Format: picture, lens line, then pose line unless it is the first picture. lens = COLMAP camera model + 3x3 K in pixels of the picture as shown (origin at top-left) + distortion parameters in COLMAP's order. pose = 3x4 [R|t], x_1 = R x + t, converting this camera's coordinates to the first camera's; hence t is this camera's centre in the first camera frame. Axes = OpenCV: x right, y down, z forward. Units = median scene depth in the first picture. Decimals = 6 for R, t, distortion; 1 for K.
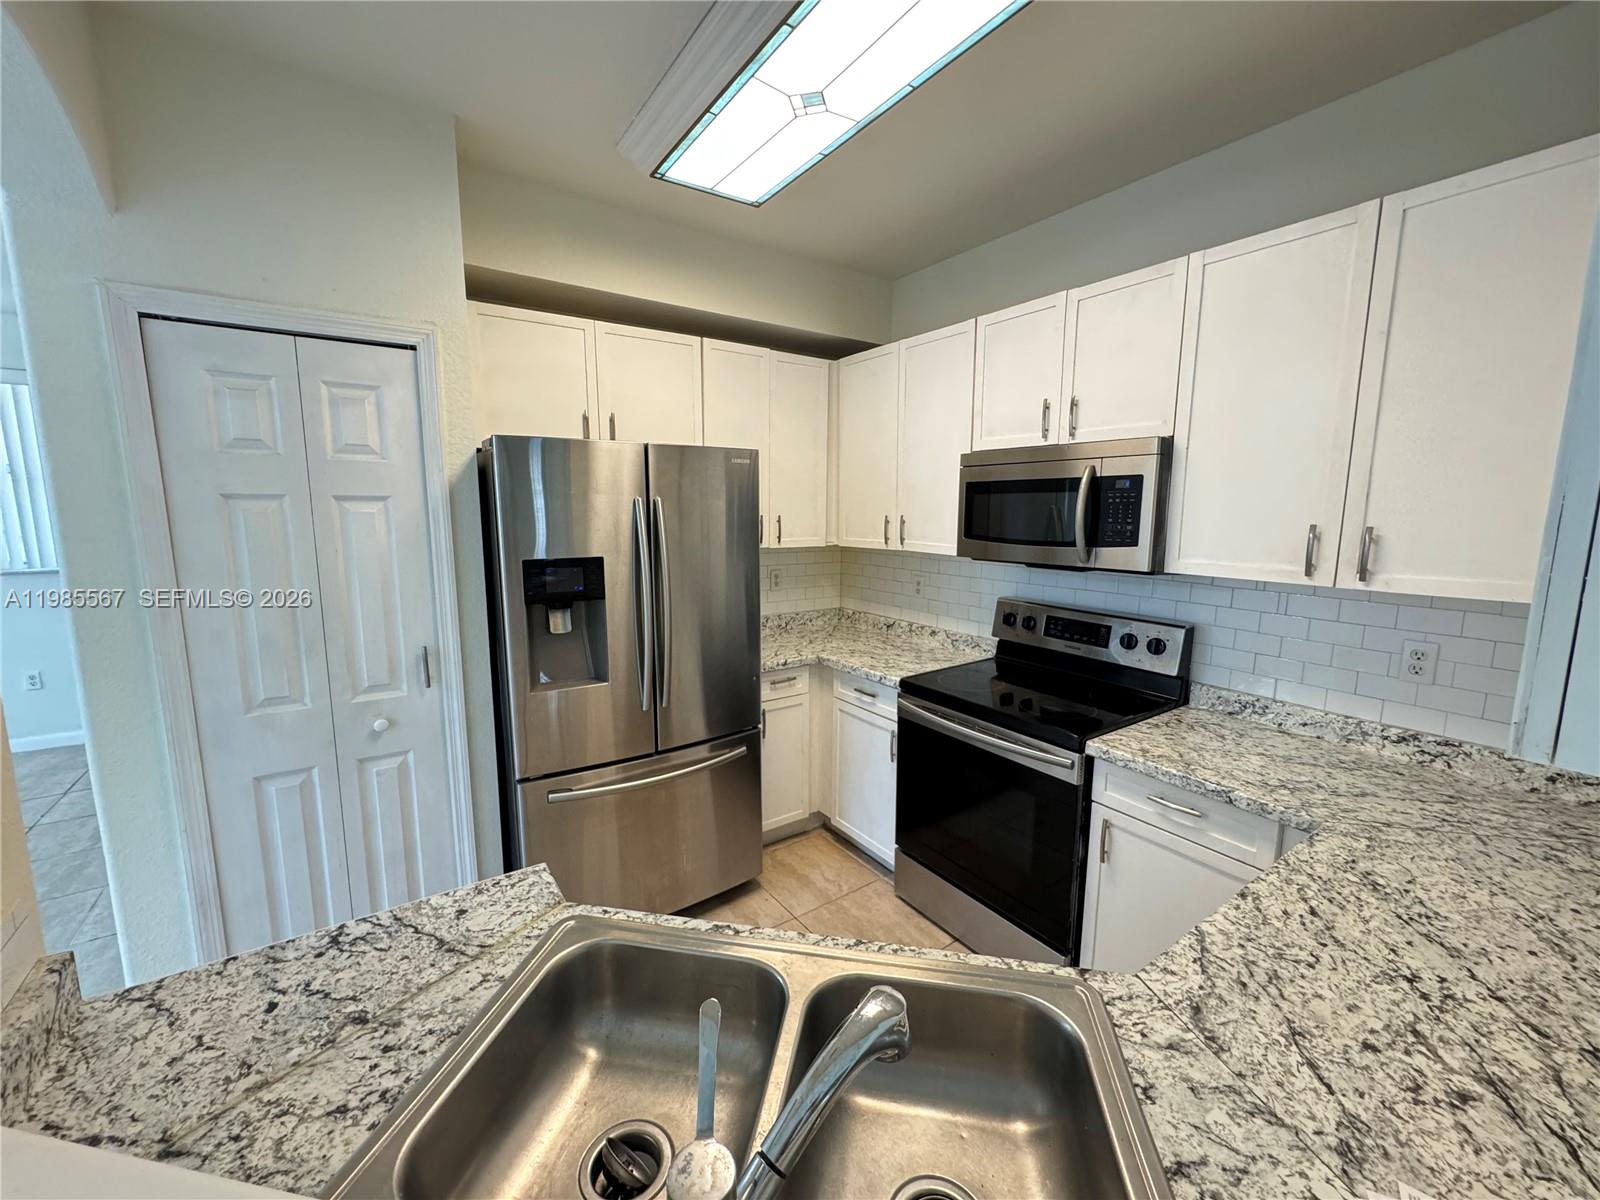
lens RADIAL K [[642.1, 0, 800.1], [0, 642.1, 598.2], [0, 0, 1]] dist [0.000131, 0.000715]
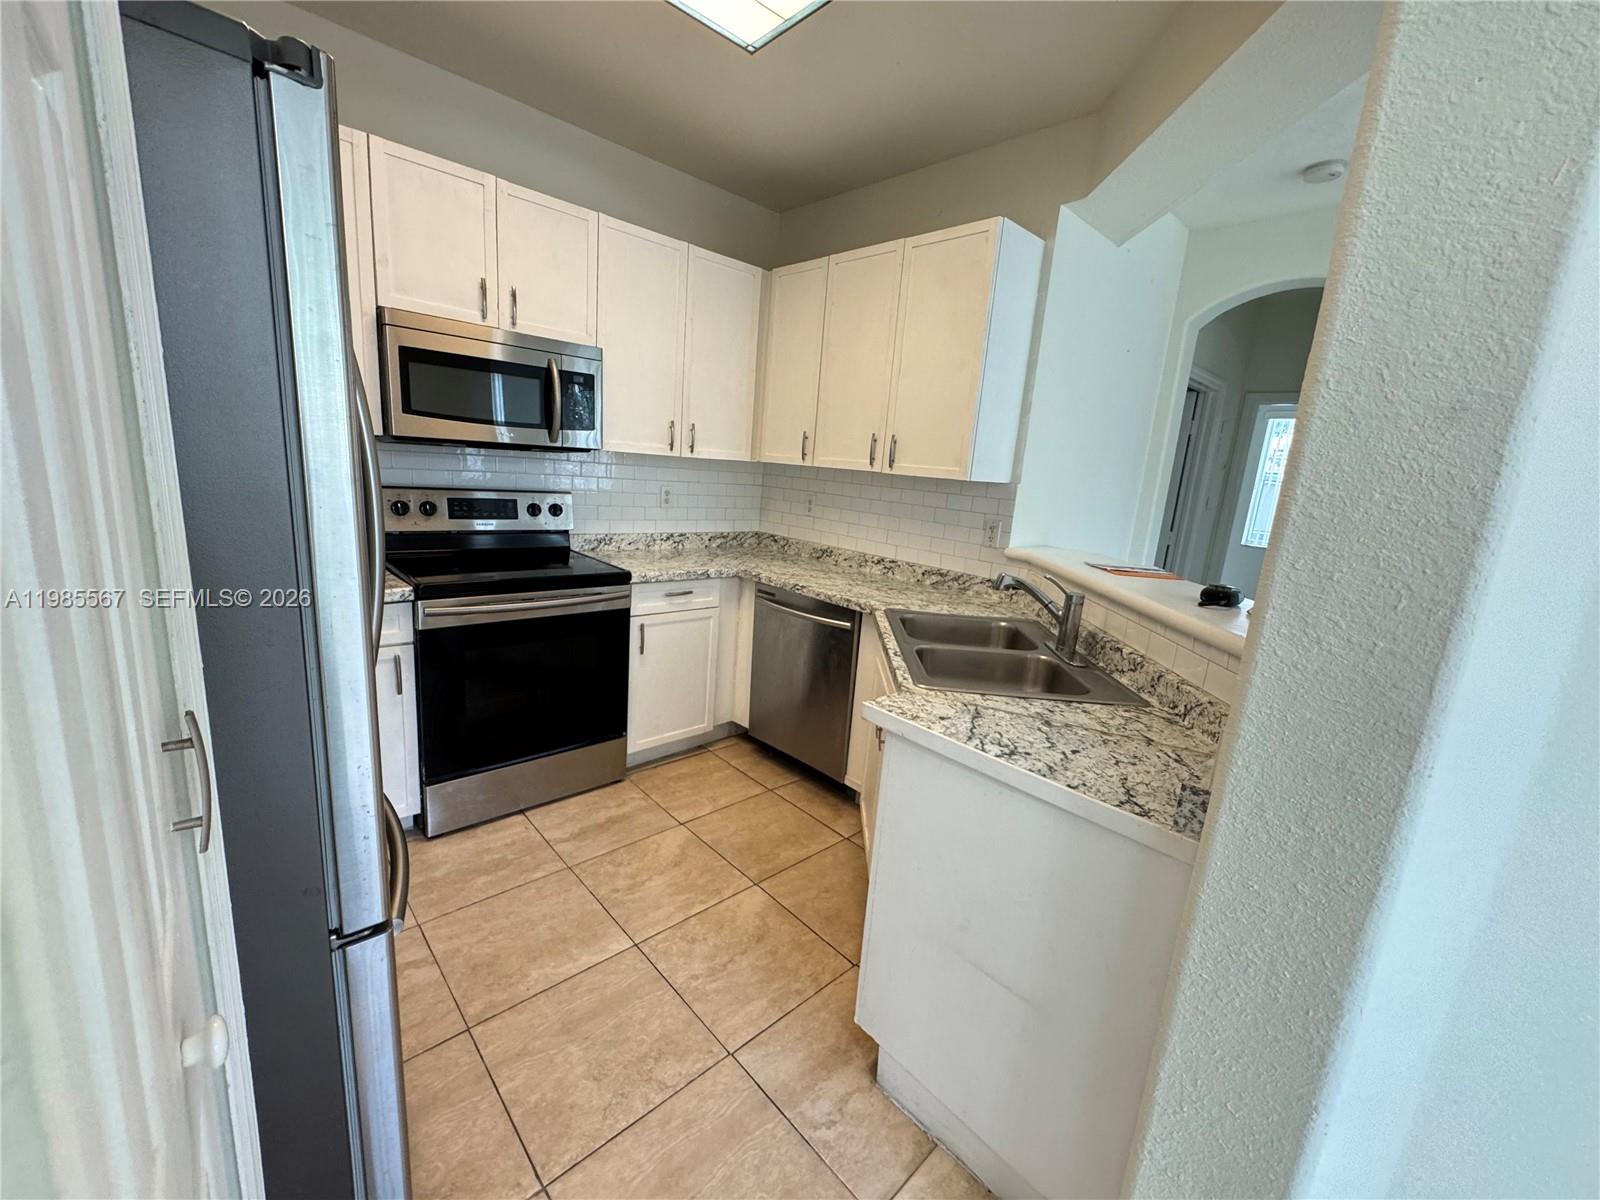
lens RADIAL K [[642.1, 0, 801.0], [0, 642.1, 599.3], [0, 0, 1]] dist [0.000131, 0.000715]
pose [[-0.157177, -0.218855, 0.963015, -0.935066], [0.066463, 0.970580, 0.231422, -0.019418], [-0.985331, 0.100379, -0.138007, 0.817438]]
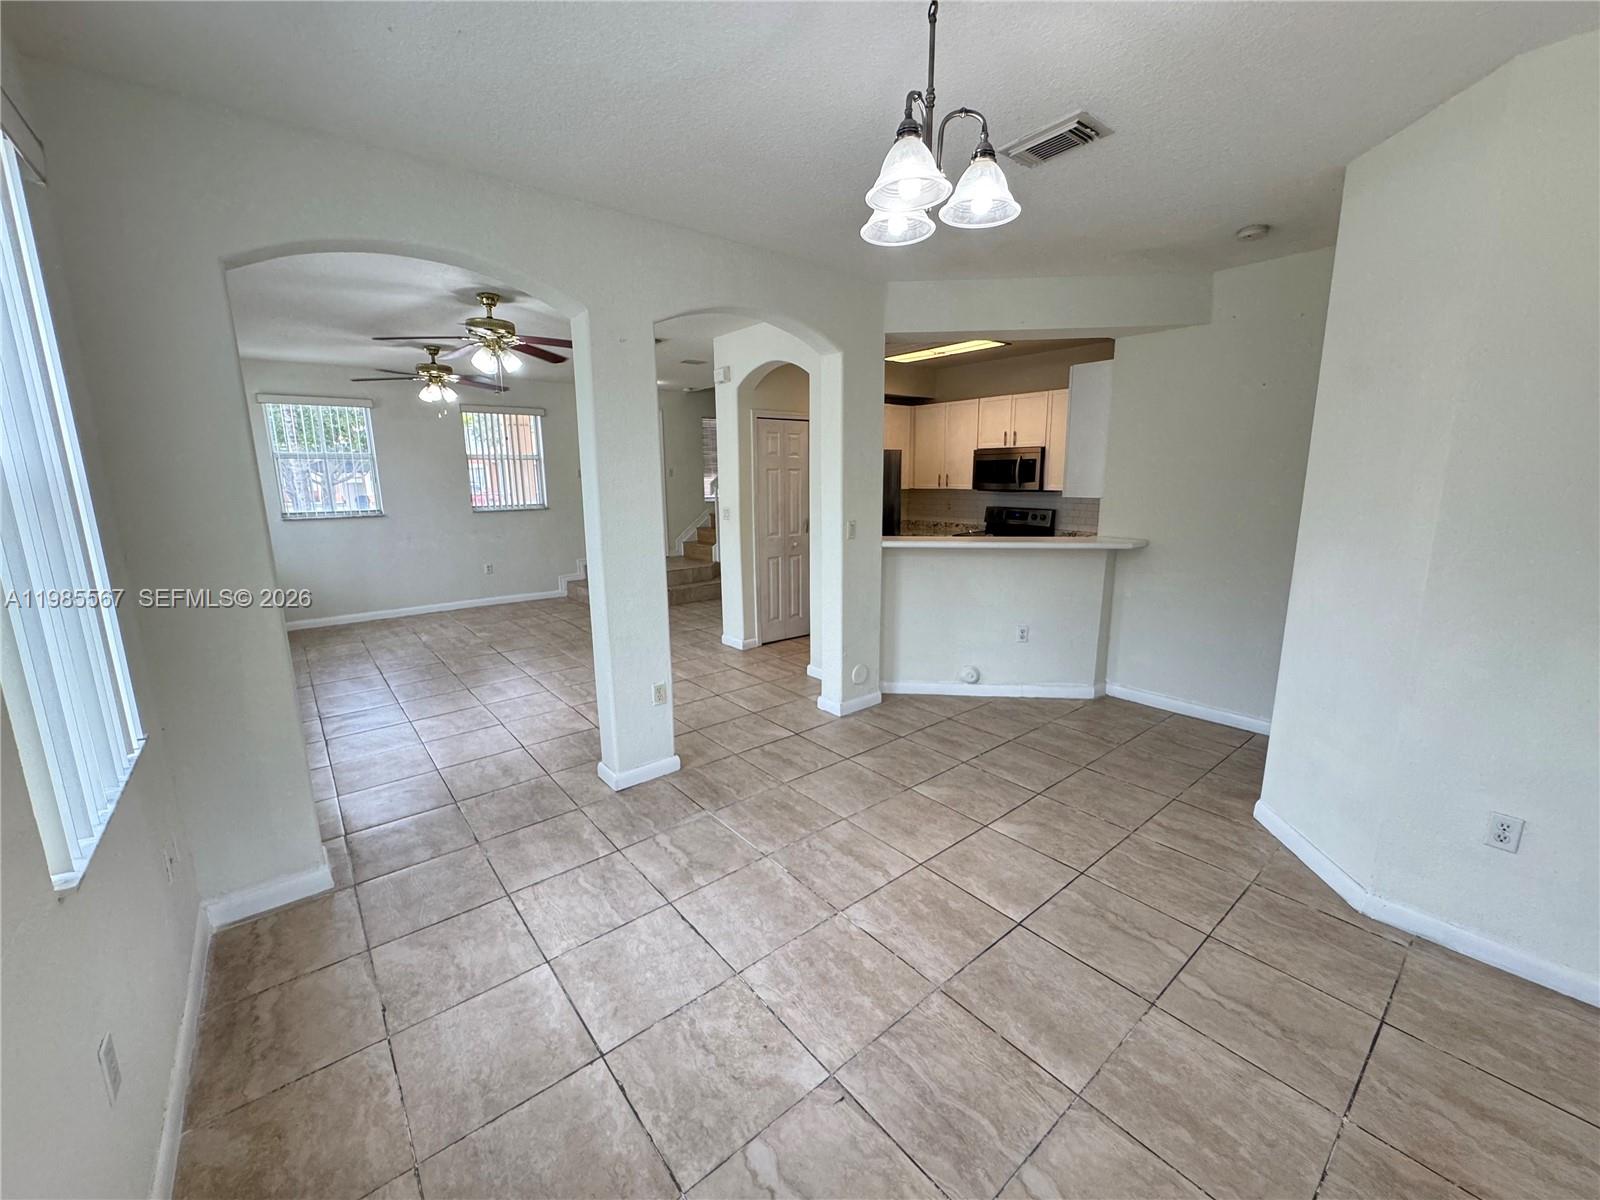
lens RADIAL K [[642.1, 0, 794.2], [0, 642.1, 601.8], [0, 0, 1]] dist [0.000131, 0.000715]
pose [[0.997329, -0.027862, 0.067517, -0.891139], [0.024181, 0.998209, 0.054722, 0.309931], [-0.068921, -0.052943, 0.996216, -2.110750]]
